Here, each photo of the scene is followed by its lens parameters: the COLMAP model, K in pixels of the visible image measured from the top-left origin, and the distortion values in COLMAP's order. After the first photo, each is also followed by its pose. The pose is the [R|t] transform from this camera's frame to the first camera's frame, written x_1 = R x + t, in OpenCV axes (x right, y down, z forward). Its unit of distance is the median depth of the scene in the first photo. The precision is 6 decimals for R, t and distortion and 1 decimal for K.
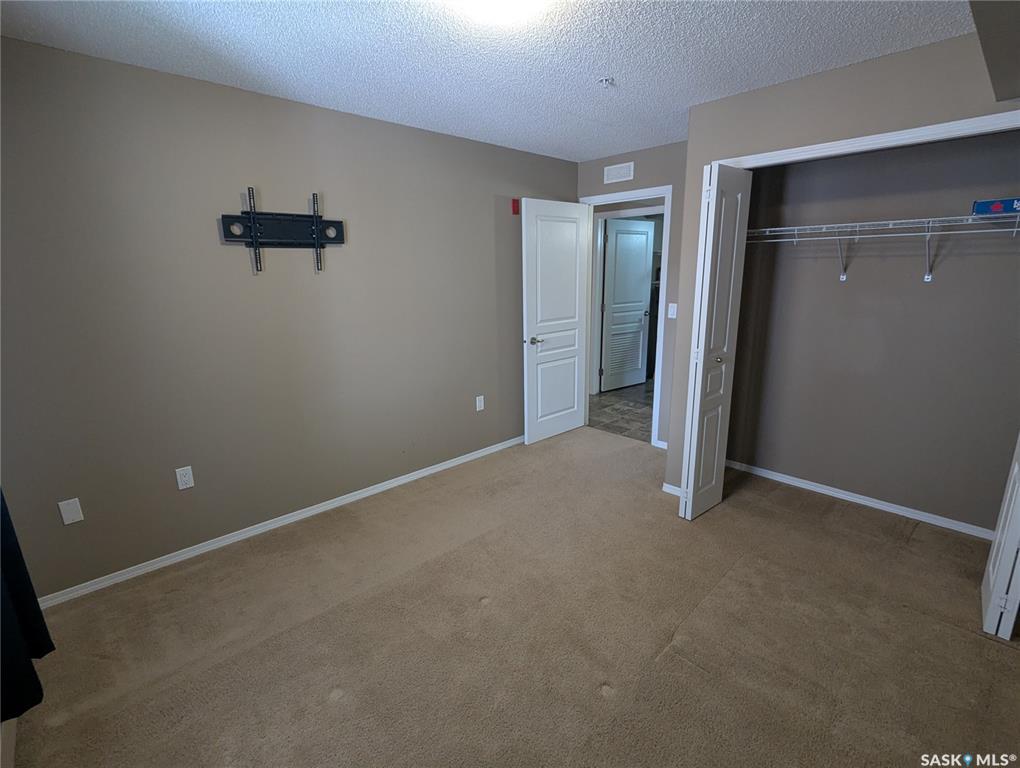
lens RADIAL K [[484.7, 0, 511.8], [0, 484.7, 382.8], [0, 0, 1]] dist [-0.002201, 0.000658]
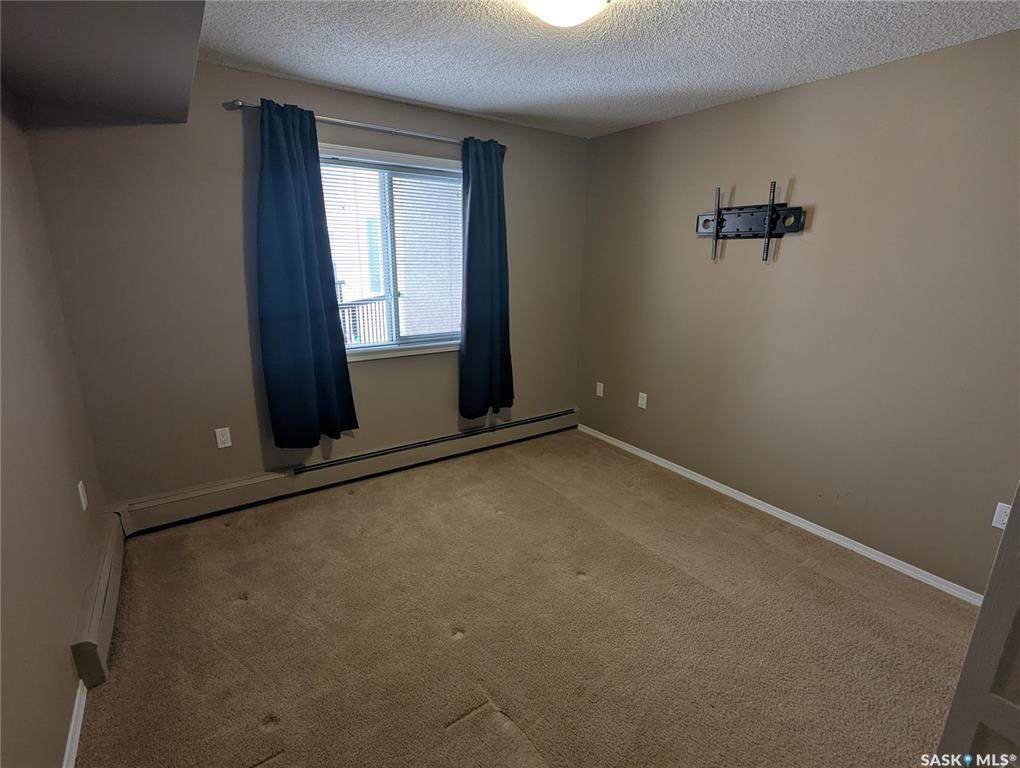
lens RADIAL K [[484.7, 0, 511.6], [0, 484.7, 384.3], [0, 0, 1]] dist [-0.002201, 0.000658]
pose [[-0.147525, 0.266492, -0.952480, 0.714849], [-0.246119, 0.922833, 0.296317, -0.172382], [0.957947, 0.278137, -0.070552, 0.673308]]
